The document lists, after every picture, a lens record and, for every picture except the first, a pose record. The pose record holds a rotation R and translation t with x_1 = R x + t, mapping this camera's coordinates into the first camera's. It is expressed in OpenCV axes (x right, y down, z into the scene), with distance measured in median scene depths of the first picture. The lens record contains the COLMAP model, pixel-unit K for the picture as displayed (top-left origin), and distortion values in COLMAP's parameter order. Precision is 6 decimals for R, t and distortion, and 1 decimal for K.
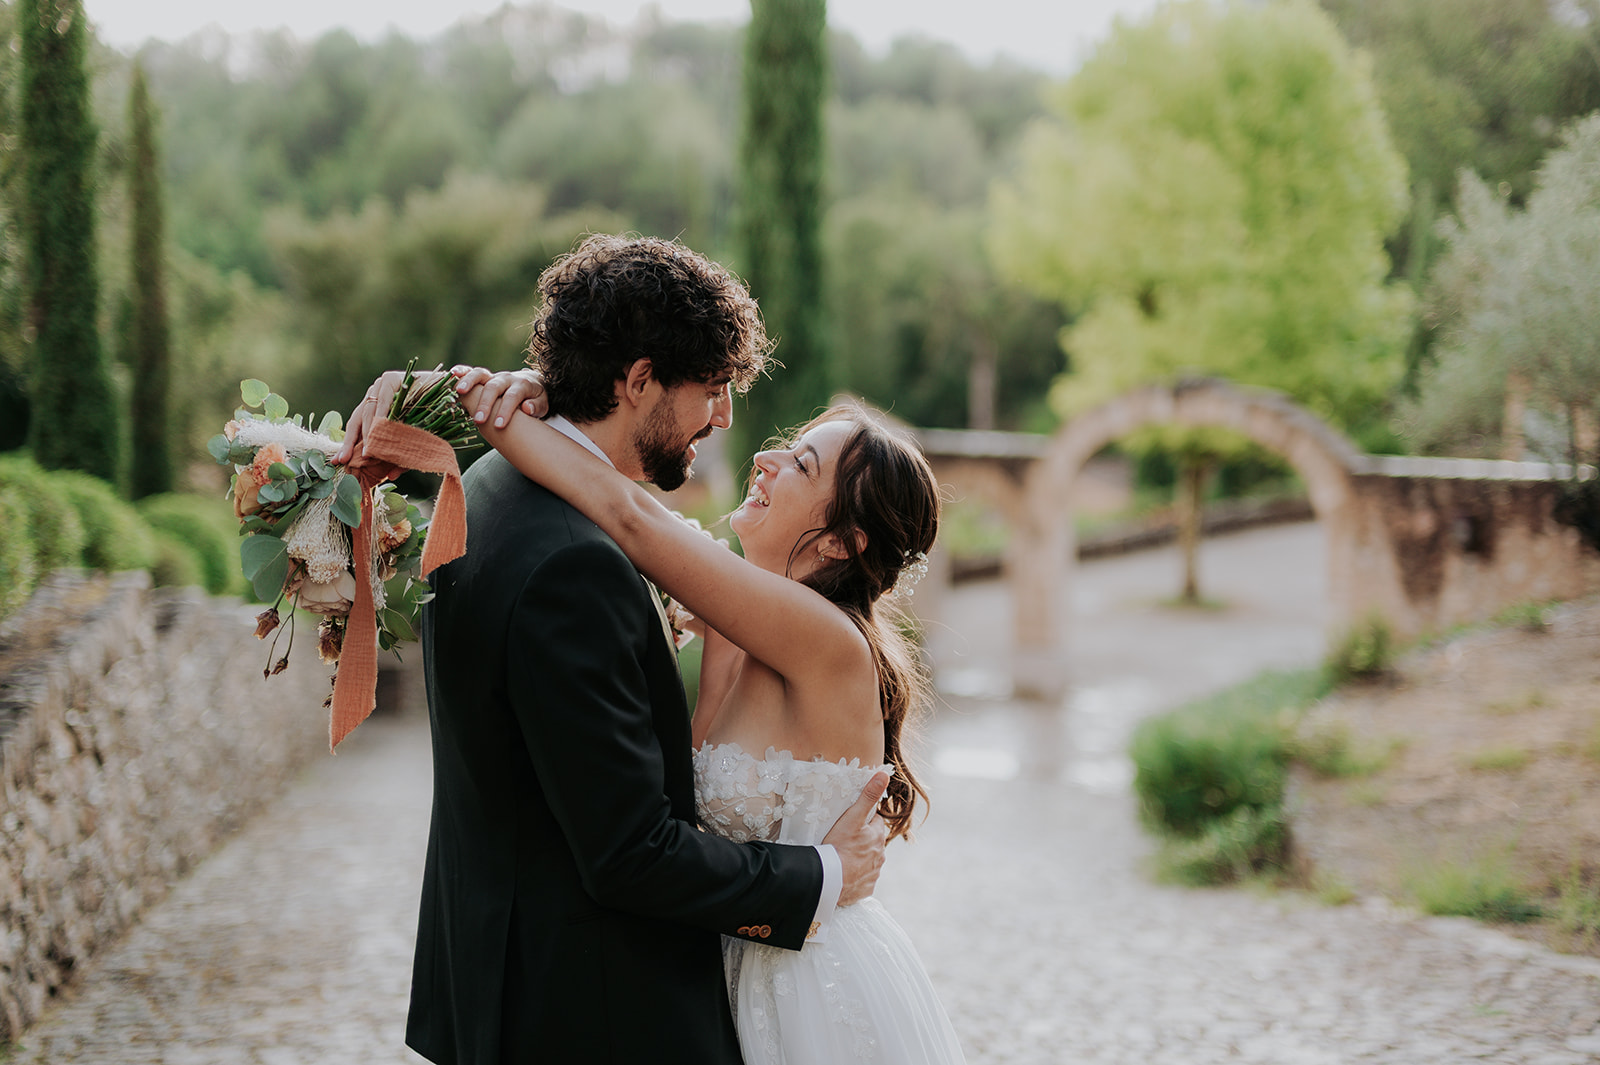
lens RADIAL K [[2281.4, 0, 805.9], [0, 2281.4, 533.9], [0, 0, 1]] dist [0.132120, -0.496357]
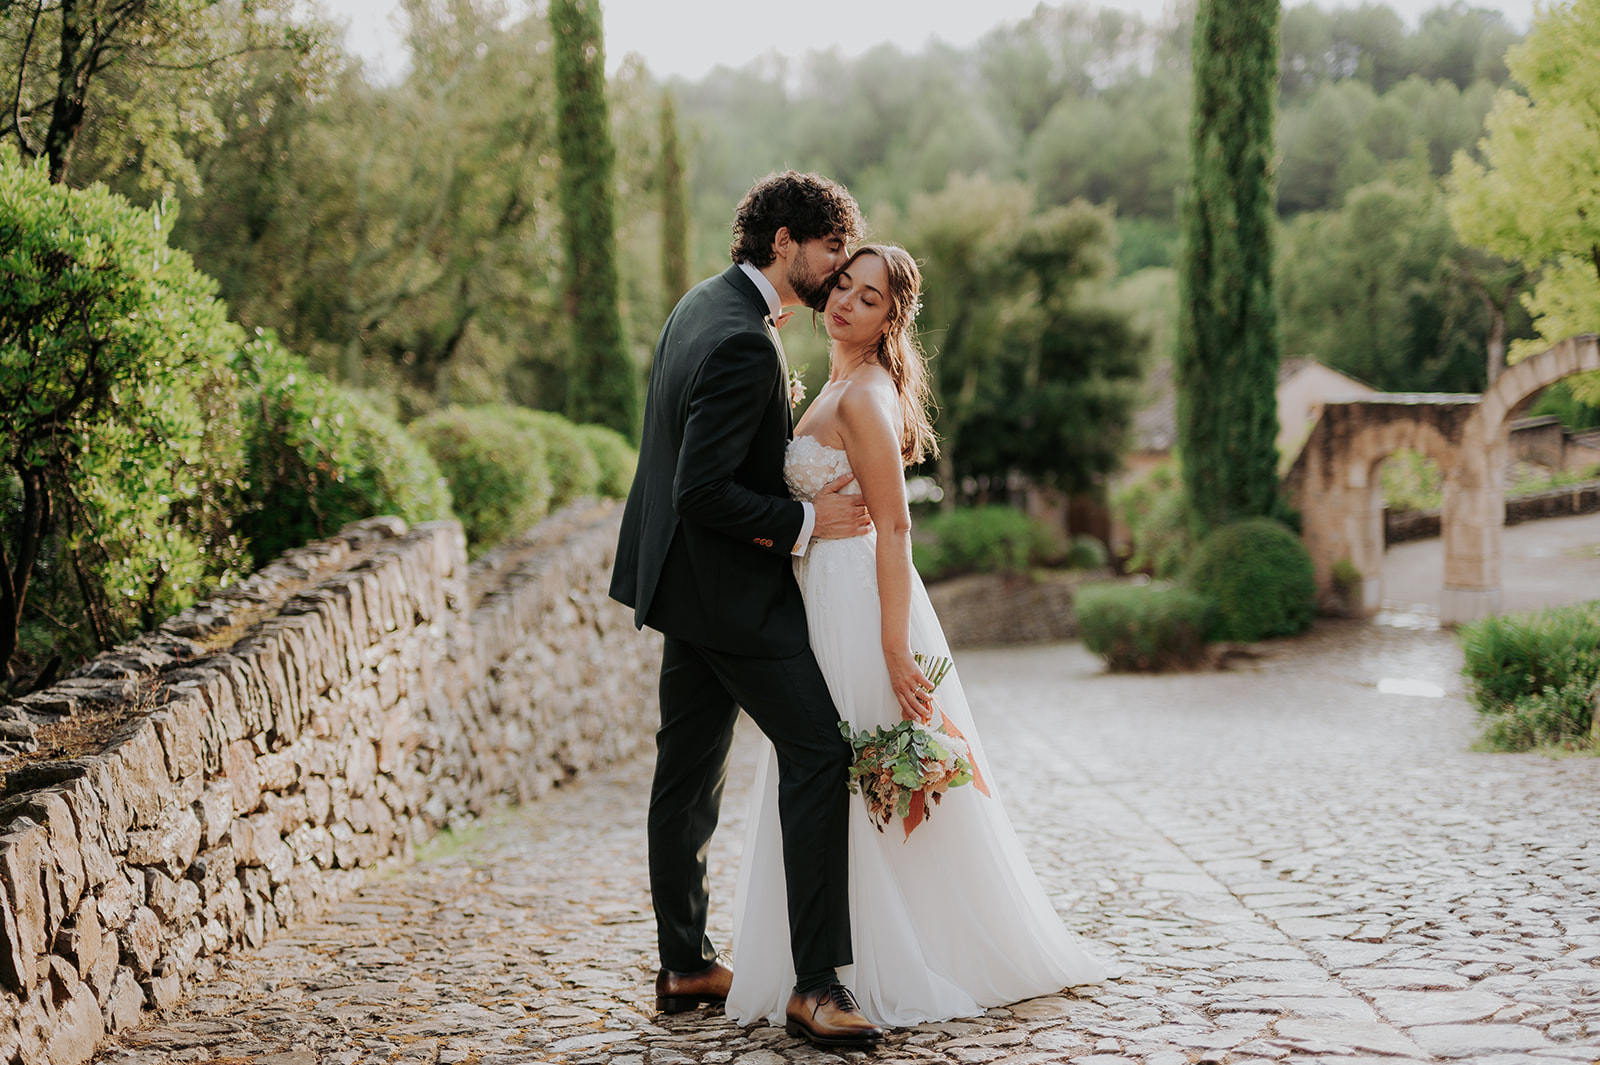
lens RADIAL K [[2149.1, 0, 799.3], [0, 2149.1, 708.3], [0, 0, 1]] dist [0.078770, -0.051240]
pose [[0.970668, 0.006943, -0.240322, 0.034499], [0.013776, 0.996334, 0.084429, 0.013602], [0.240027, -0.085263, 0.967015, -0.057465]]
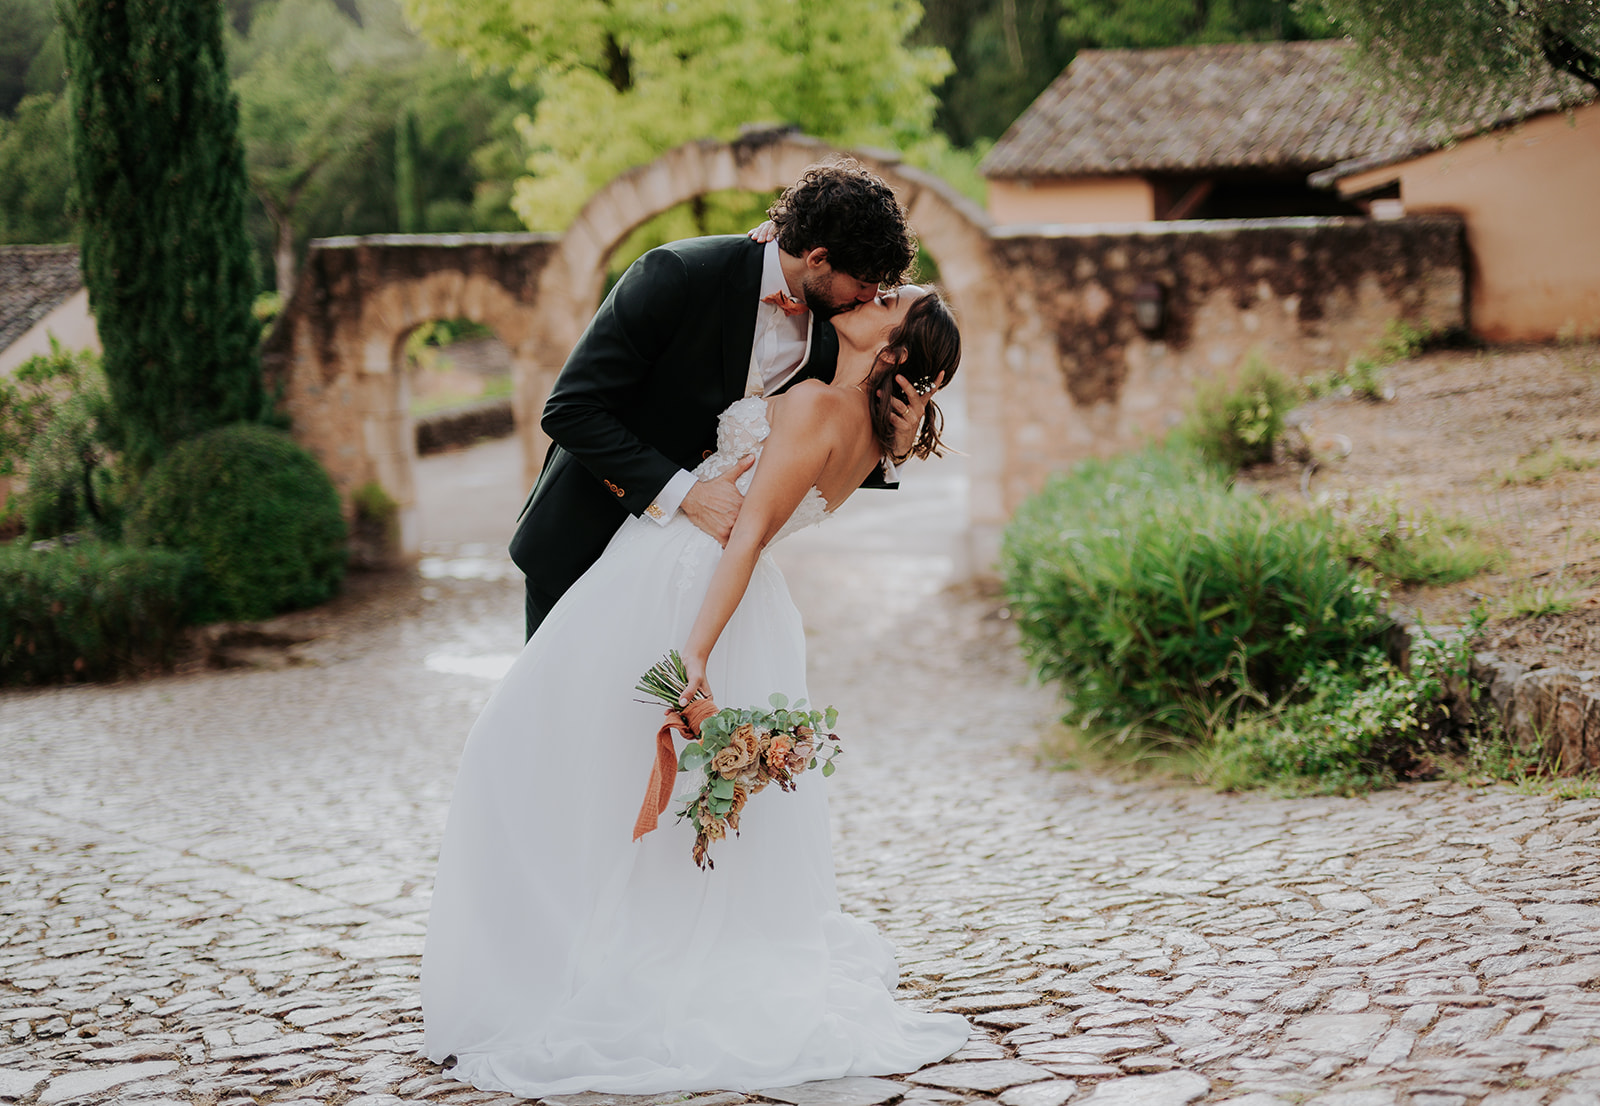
lens RADIAL K [[2446.4, 0, 910.2], [0, 2446.4, 586.4], [0, 0, 1]] dist [0.136551, -0.158813]
pose [[0.943314, -0.082415, 0.321506, -0.045290], [0.064237, 0.995699, 0.066763, 0.023867], [-0.325625, -0.042326, 0.944551, 0.190892]]
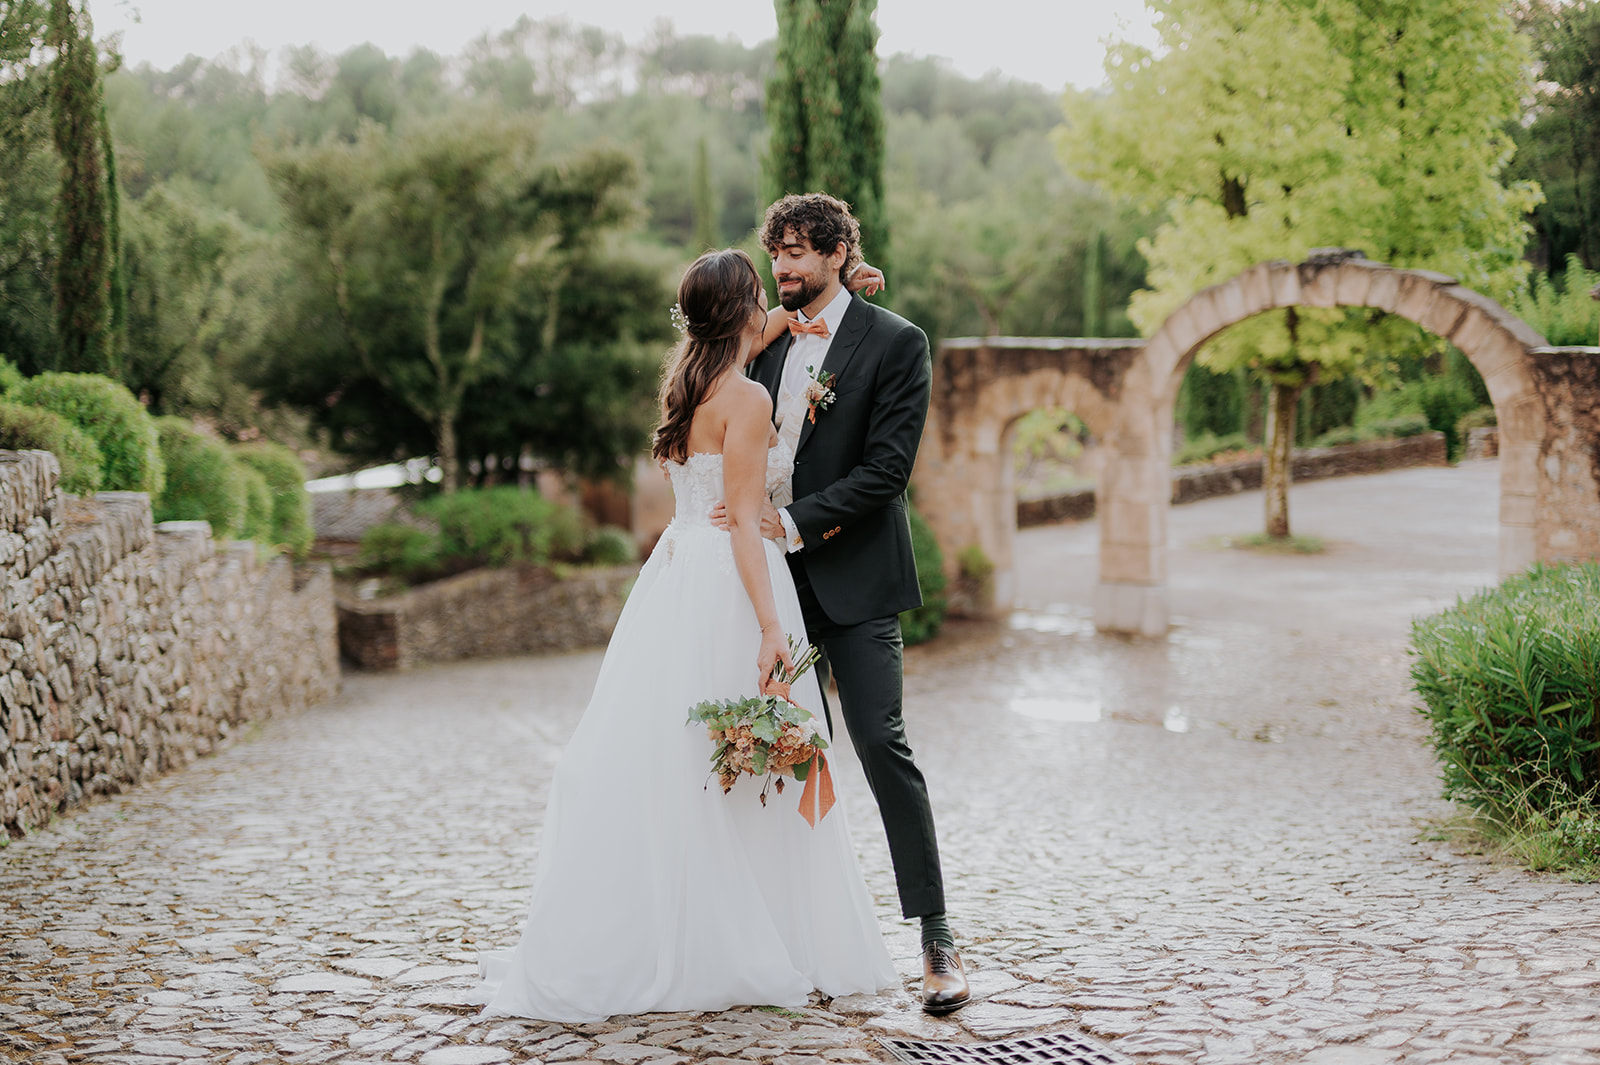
lens RADIAL K [[2169.8, 0, 800.0], [0, 2169.8, 532.5], [0, 0, 1]] dist [0.086607, -0.086169]
pose [[0.999970, -0.004783, -0.006139, -0.015877], [0.004800, 0.999985, 0.002774, 0.024877], [0.006126, -0.002803, 0.999977, 0.173400]]
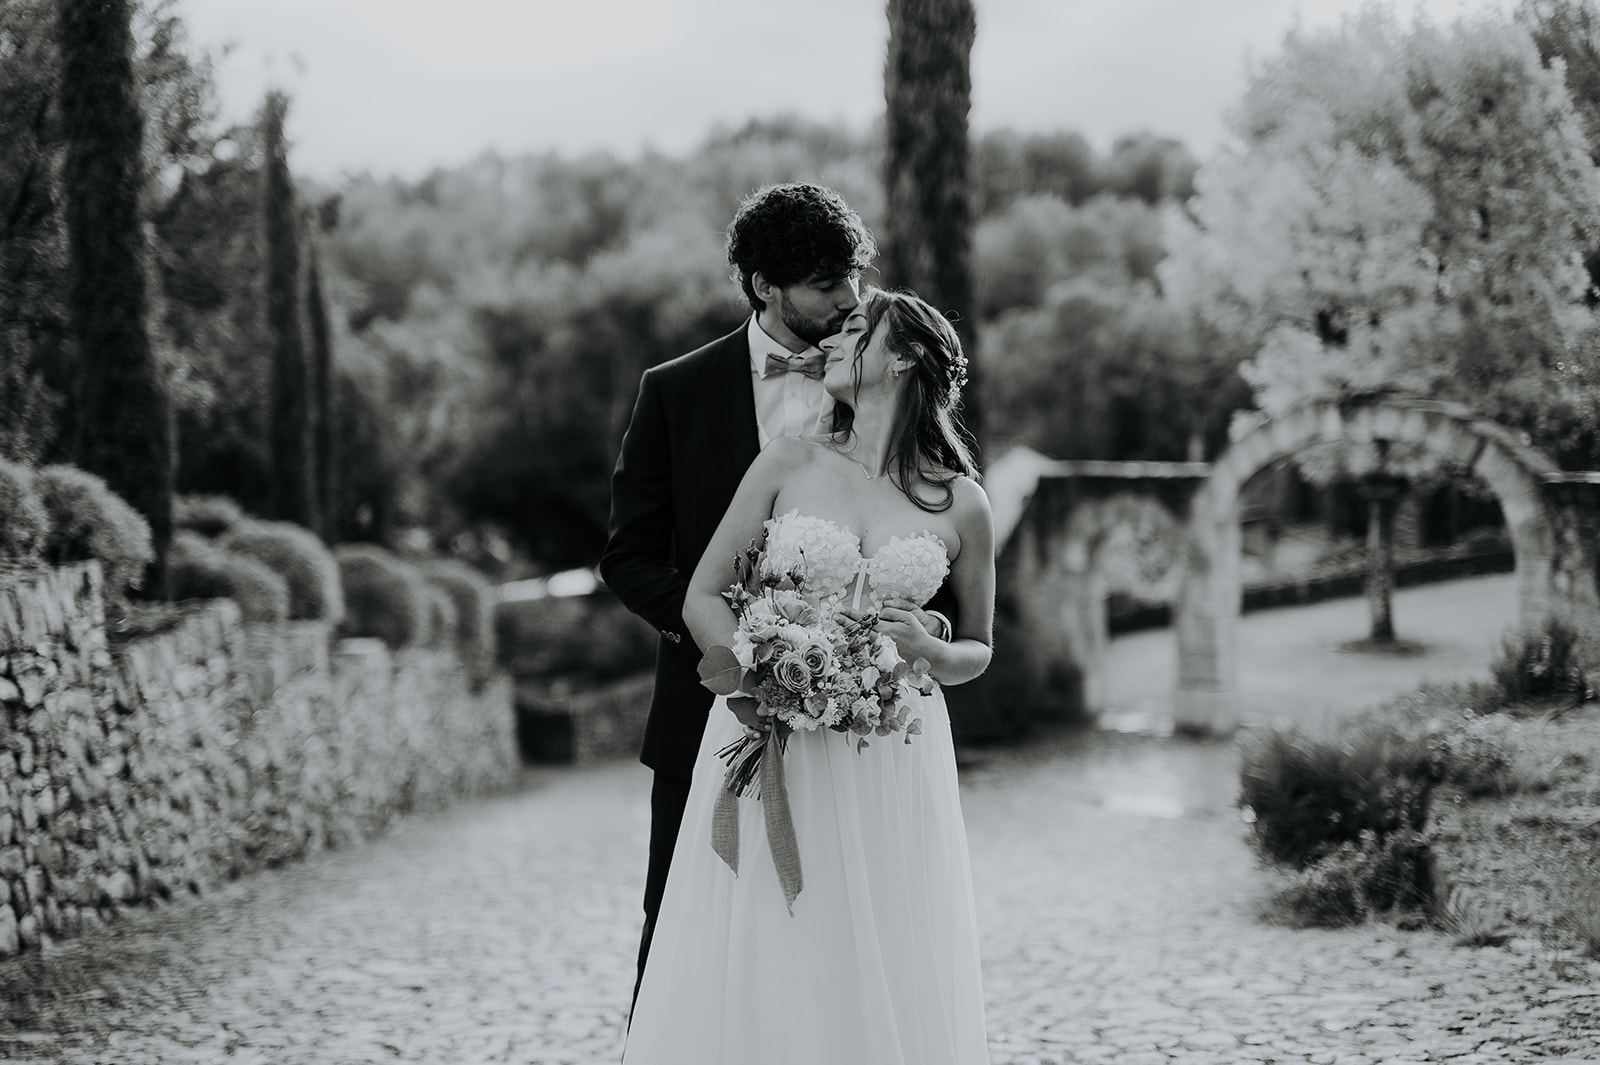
lens RADIAL K [[2169.8, 0, 800.0], [0, 2169.8, 532.5], [0, 0, 1]] dist [0.086607, -0.086169]
pose [[0.993592, -0.017155, -0.111719, 0.031631], [0.012886, 0.999163, -0.038822, 0.017001], [0.112292, 0.037134, 0.992981, 0.082052]]
